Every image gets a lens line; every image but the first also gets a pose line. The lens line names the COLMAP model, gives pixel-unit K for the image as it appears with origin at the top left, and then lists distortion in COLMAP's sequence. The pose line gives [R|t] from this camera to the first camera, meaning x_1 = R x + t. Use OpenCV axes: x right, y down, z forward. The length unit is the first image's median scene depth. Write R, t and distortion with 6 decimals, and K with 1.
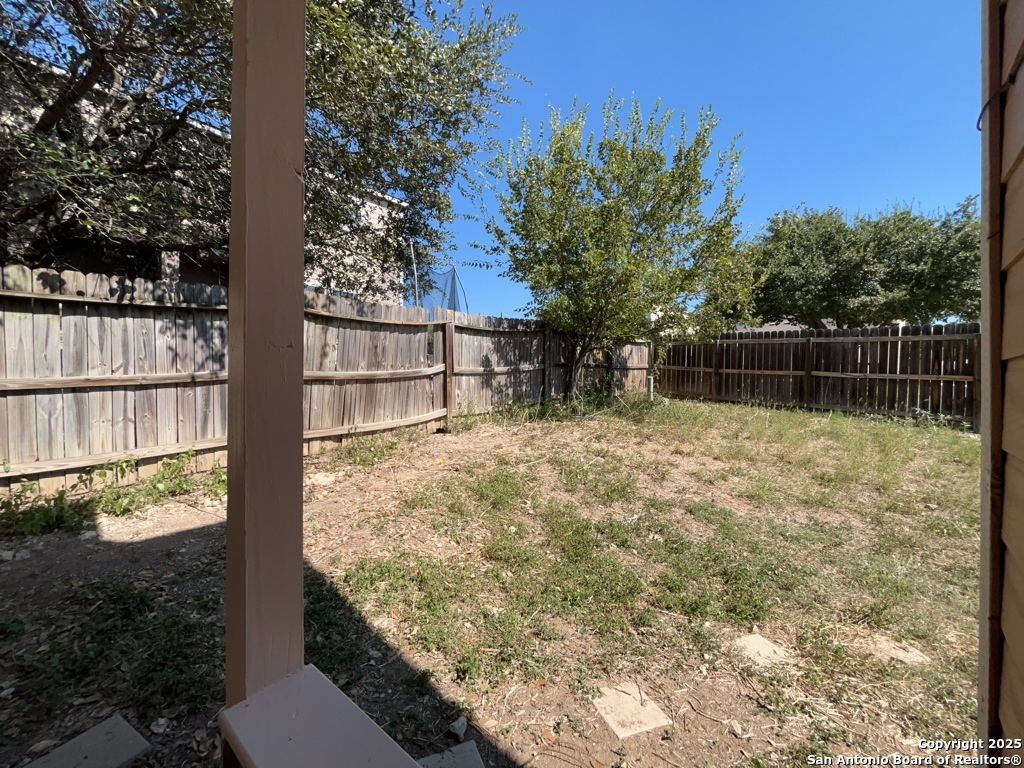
lens RADIAL K [[417.6, 0, 511.6], [0, 417.6, 384.8], [0, 0, 1]] dist [-0.000034, 0.000276]
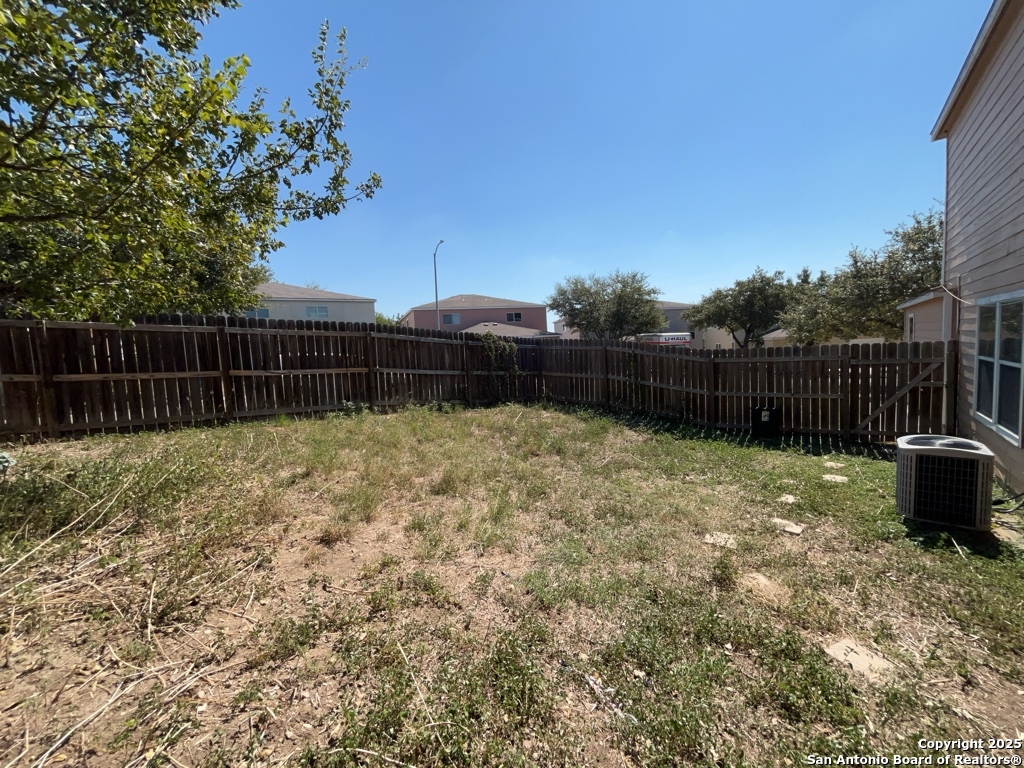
lens RADIAL K [[417.6, 0, 511.9], [0, 417.6, 384.5], [0, 0, 1]] dist [-0.000034, 0.000276]
pose [[-0.035230, -0.076330, 0.996460, -0.067629], [0.075697, 0.994011, 0.078819, -0.027446], [-0.996508, 0.078206, -0.029241, 0.496986]]
